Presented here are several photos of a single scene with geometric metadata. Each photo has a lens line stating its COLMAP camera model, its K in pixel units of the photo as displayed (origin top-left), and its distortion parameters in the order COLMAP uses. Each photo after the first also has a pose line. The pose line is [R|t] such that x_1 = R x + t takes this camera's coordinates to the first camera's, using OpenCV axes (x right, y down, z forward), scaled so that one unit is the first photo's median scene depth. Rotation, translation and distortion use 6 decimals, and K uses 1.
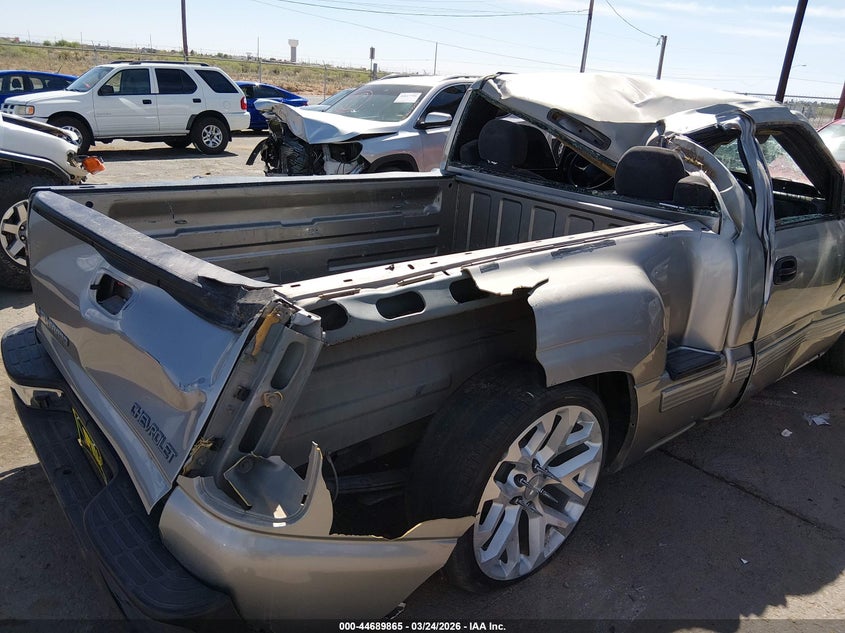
lens RADIAL K [[632.1, 0, 423.6], [0, 632.1, 331.6], [0, 0, 1]] dist [0.096323, -0.158827]
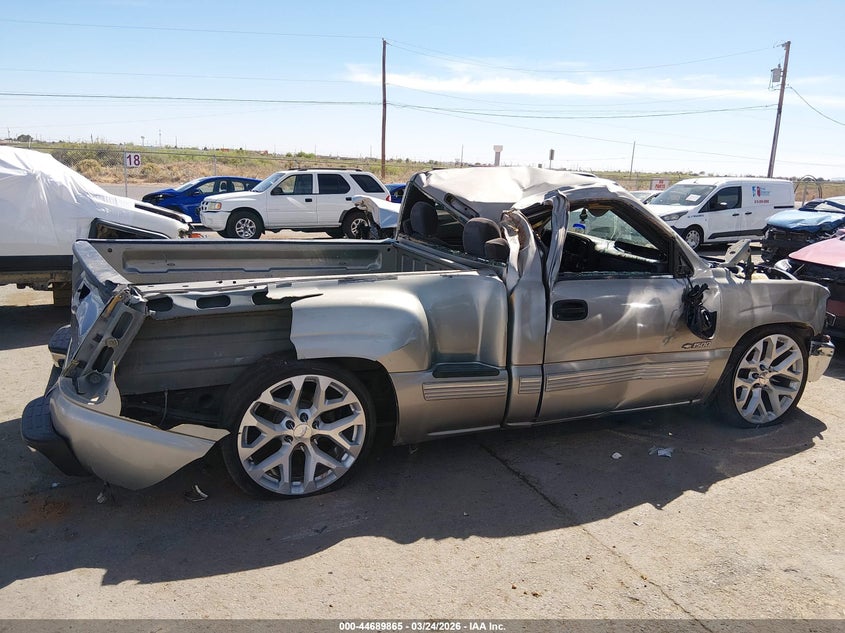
lens RADIAL K [[632.1, 0, 423.6], [0, 632.1, 331.6], [0, 0, 1]] dist [0.096323, -0.158827]
pose [[0.956672, 0.045234, -0.287633, 0.507578], [-0.085421, 0.987993, -0.128735, 0.105274], [0.278356, 0.147727, 0.949049, -0.216421]]
